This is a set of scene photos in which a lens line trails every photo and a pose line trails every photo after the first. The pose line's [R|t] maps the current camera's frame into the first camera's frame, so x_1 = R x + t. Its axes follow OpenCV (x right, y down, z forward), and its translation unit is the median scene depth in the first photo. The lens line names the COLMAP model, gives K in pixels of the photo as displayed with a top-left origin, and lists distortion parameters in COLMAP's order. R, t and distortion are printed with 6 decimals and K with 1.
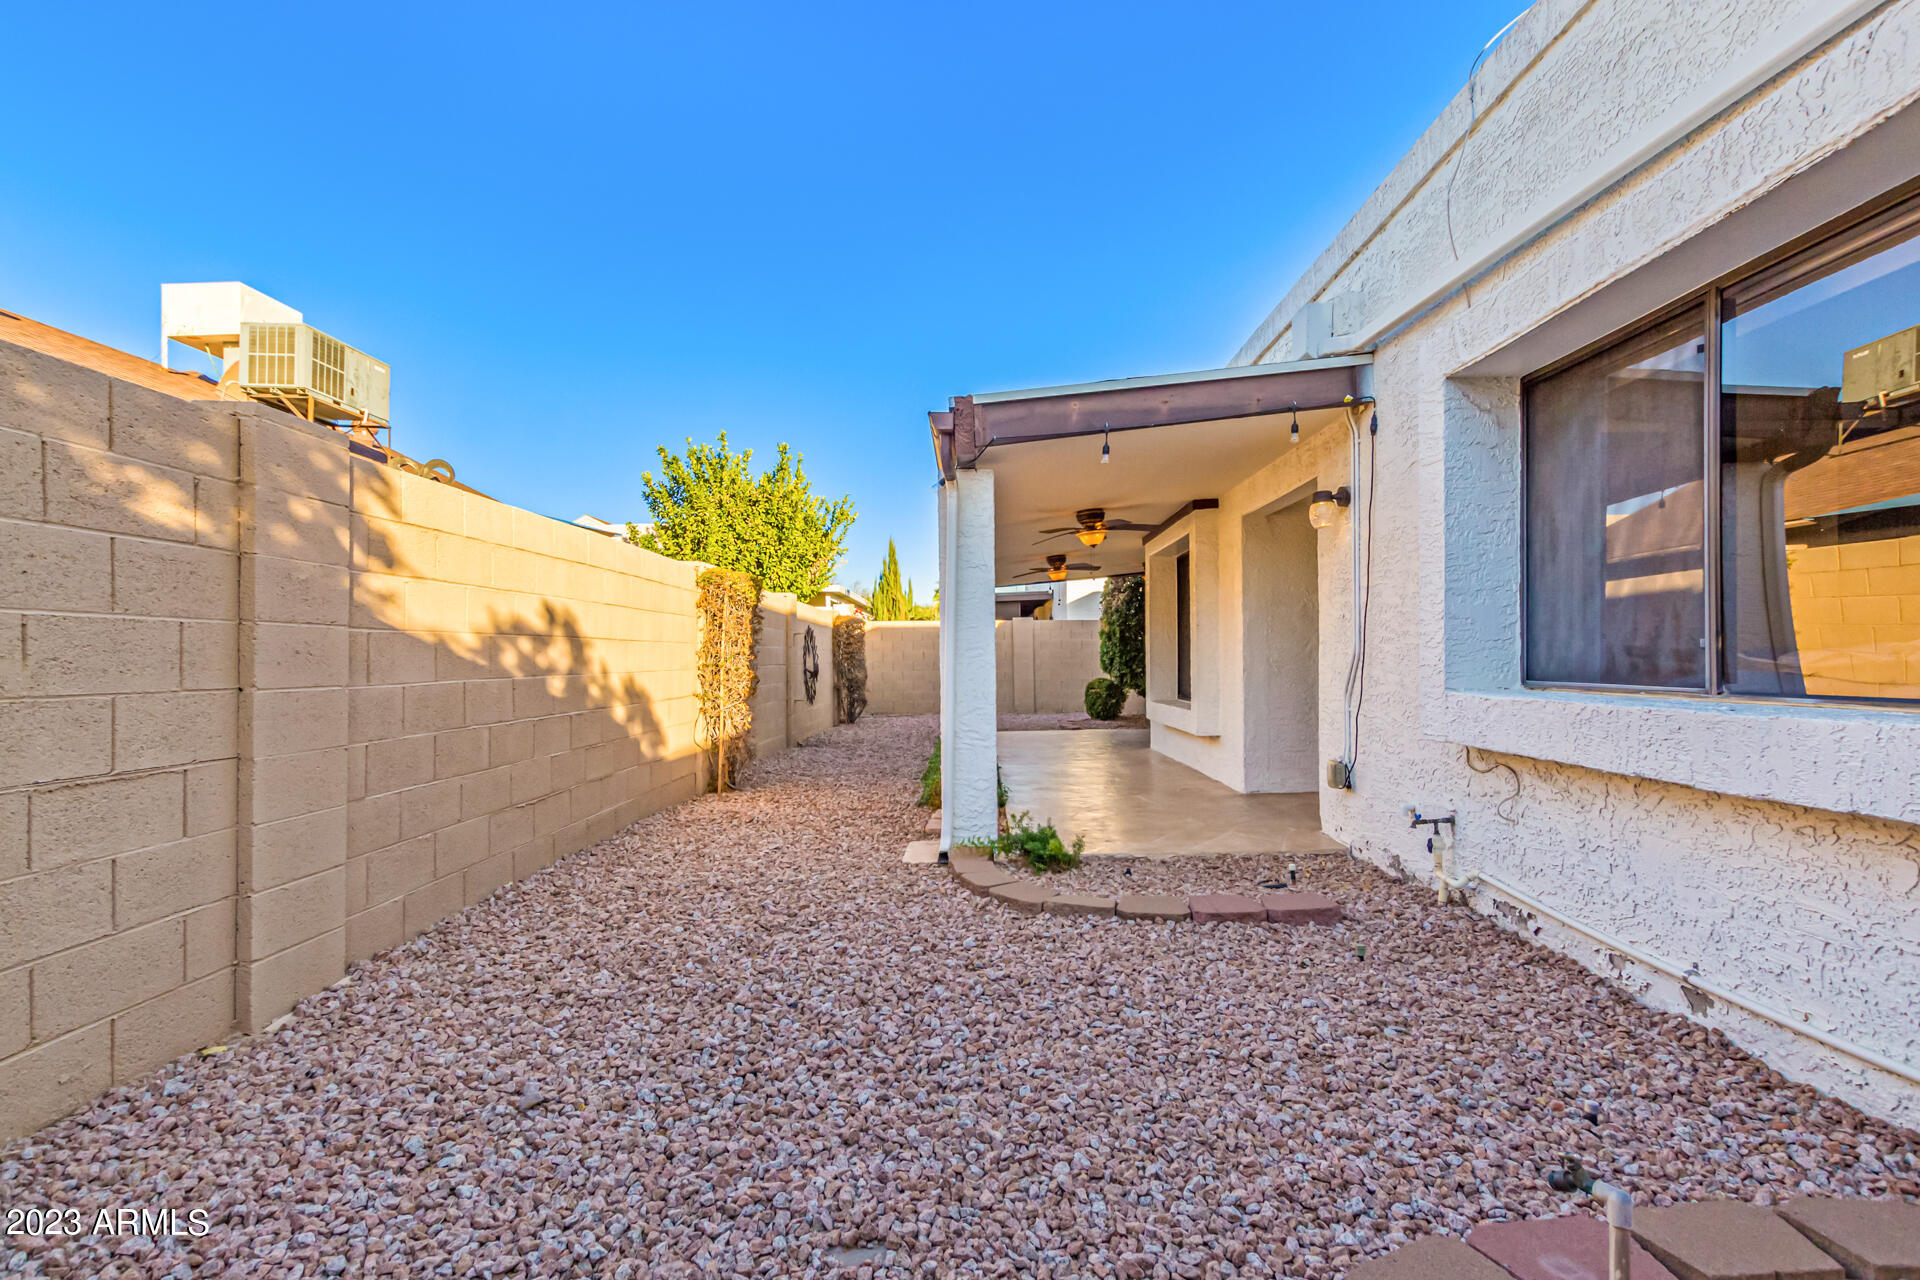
lens RADIAL K [[887.0, 0, 953.6], [0, 887.0, 659.6], [0, 0, 1]] dist [0.005527, -0.000585]
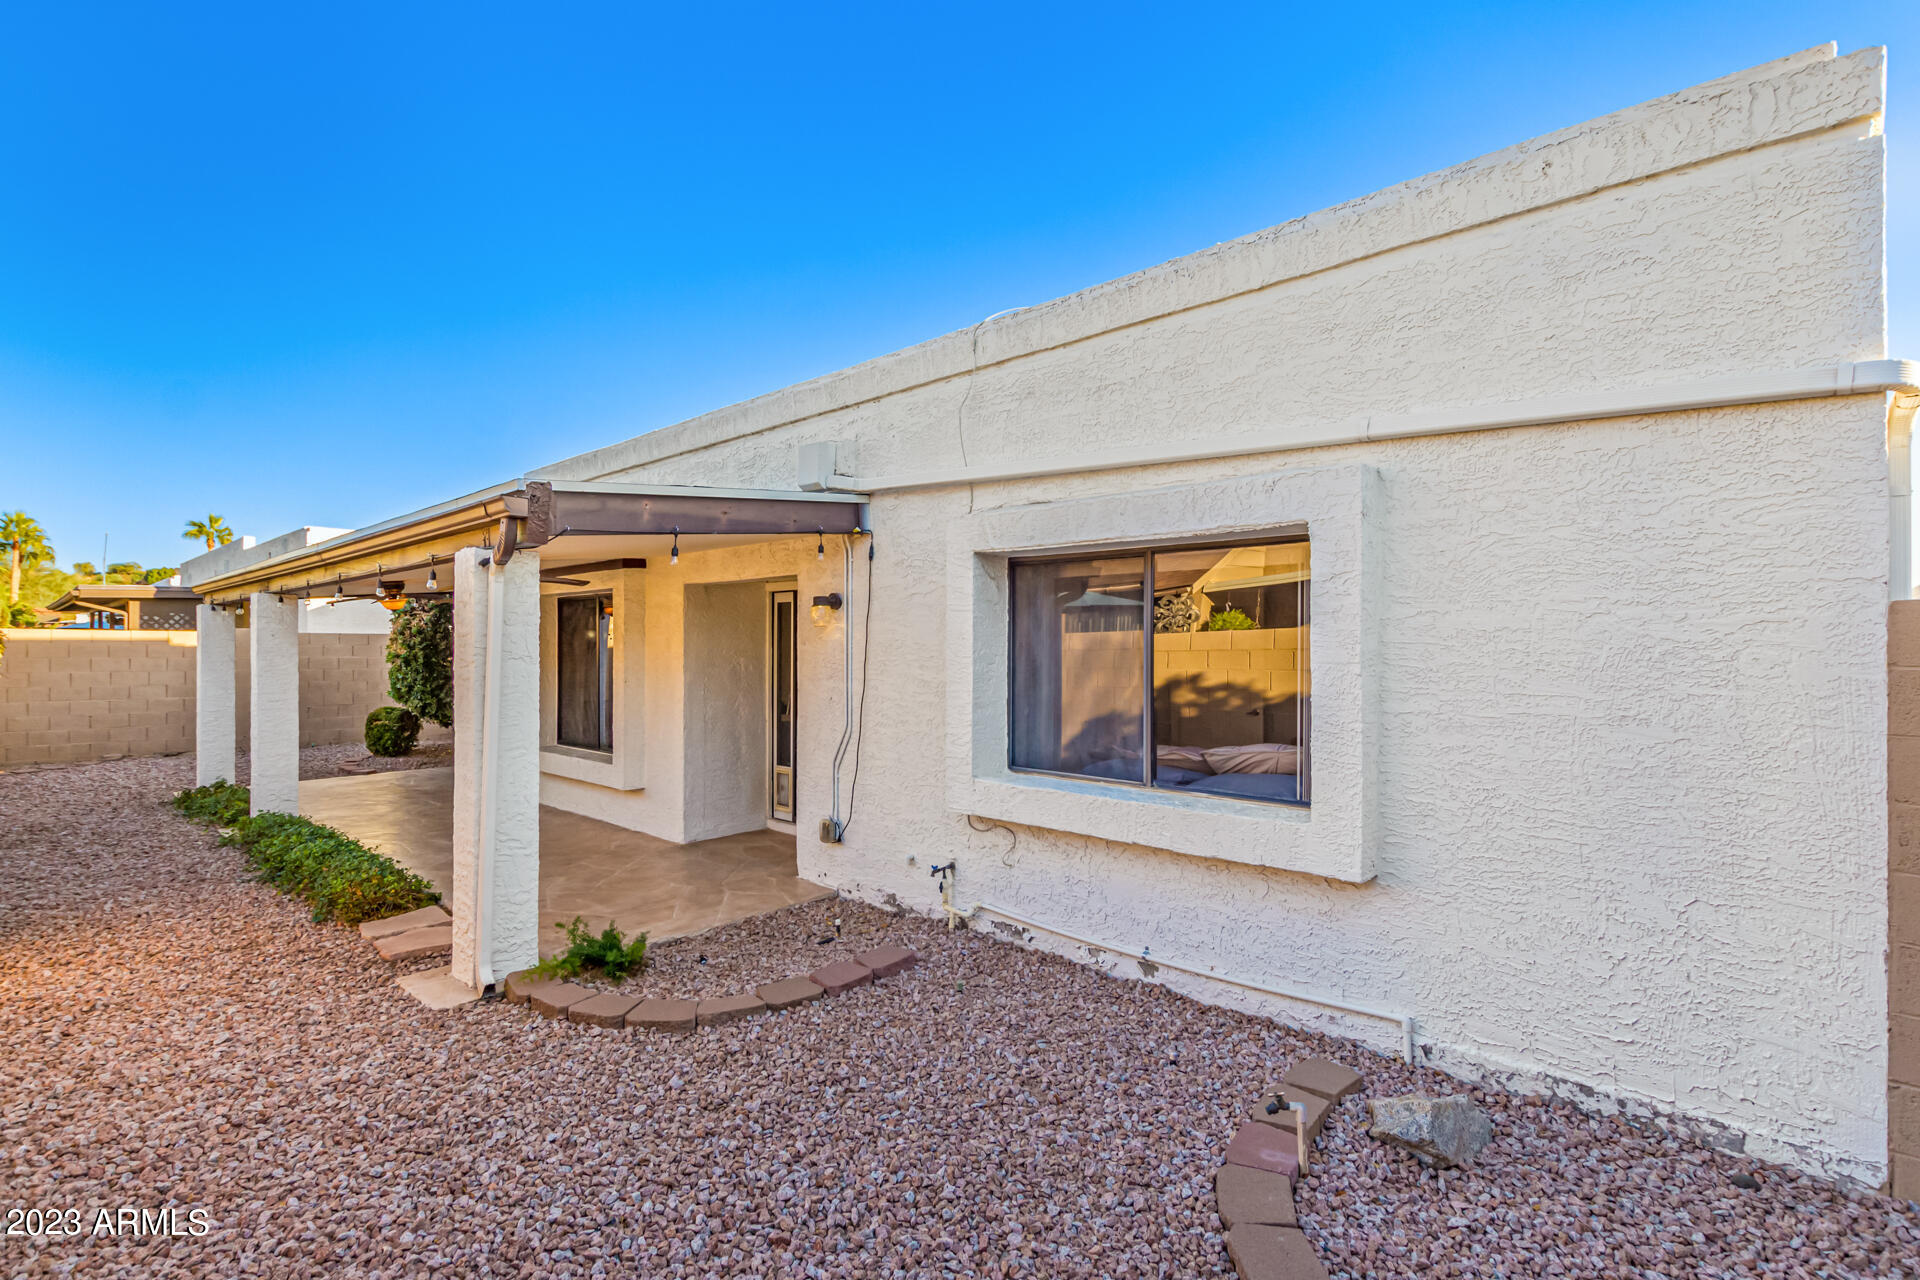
lens RADIAL K [[887.0, 0, 940.2], [0, 887.0, 642.1], [0, 0, 1]] dist [0.005527, -0.000585]
pose [[0.678594, 0.012978, 0.734399, -0.507250], [-0.004370, 0.999898, -0.013631, -0.159820], [-0.734501, 0.006041, 0.678581, 0.097896]]
